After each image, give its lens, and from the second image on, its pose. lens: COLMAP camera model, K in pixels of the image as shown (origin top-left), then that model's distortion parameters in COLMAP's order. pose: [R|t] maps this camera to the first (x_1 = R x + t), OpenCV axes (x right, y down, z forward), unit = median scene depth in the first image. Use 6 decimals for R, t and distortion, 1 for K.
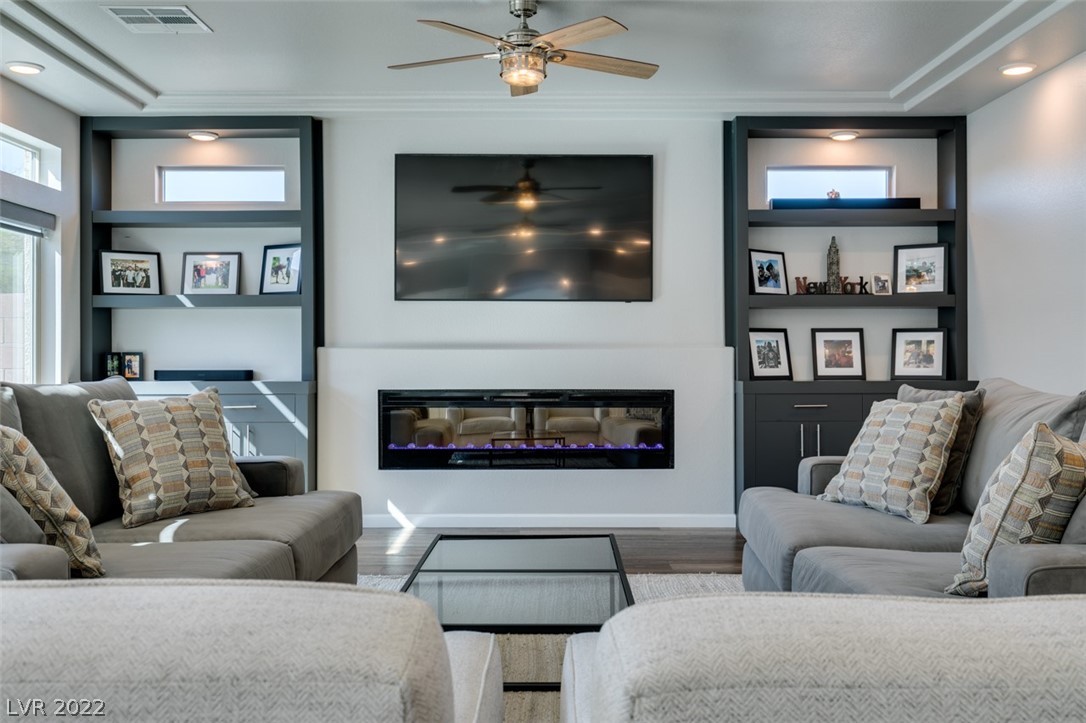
lens RADIAL K [[1006.9, 0, 547.0], [0, 1006.9, 358.1], [0, 0, 1]] dist [0.009995, 0.000000]
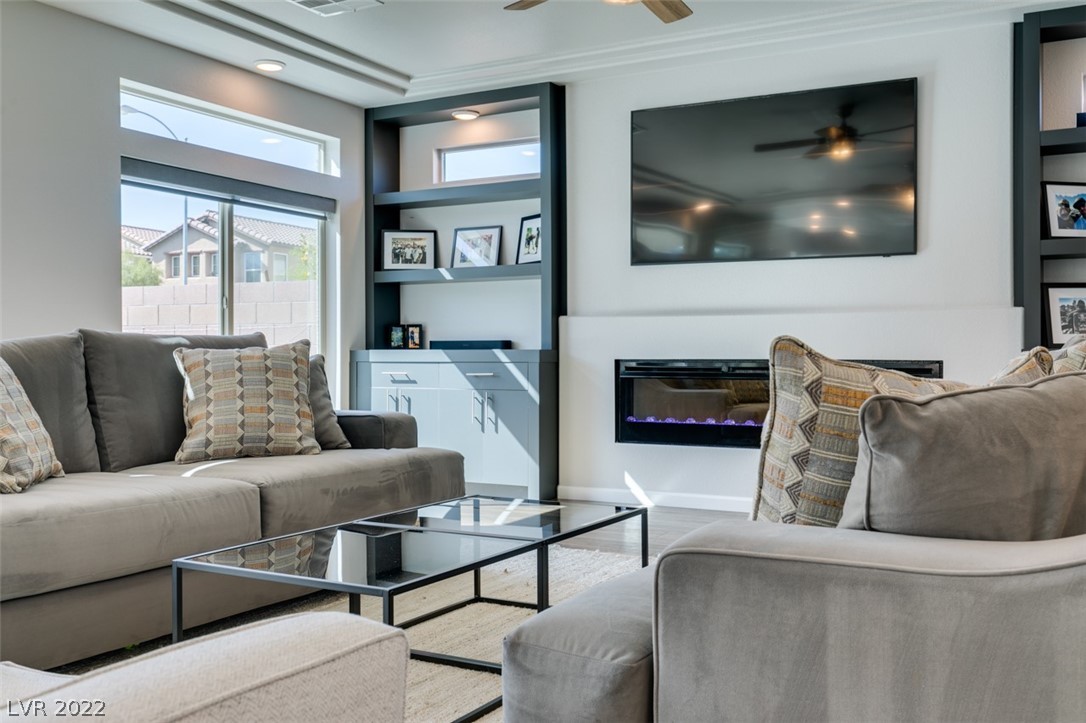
lens RADIAL K [[1006.9, 0, 545.2], [0, 1006.9, 363.6], [0, 0, 1]] dist [0.009995, 0.000000]
pose [[0.884474, 0.005697, -0.466555, 0.222751], [-0.000409, 0.999935, 0.011435, 0.024777], [0.466589, -0.009923, 0.884418, 0.118873]]
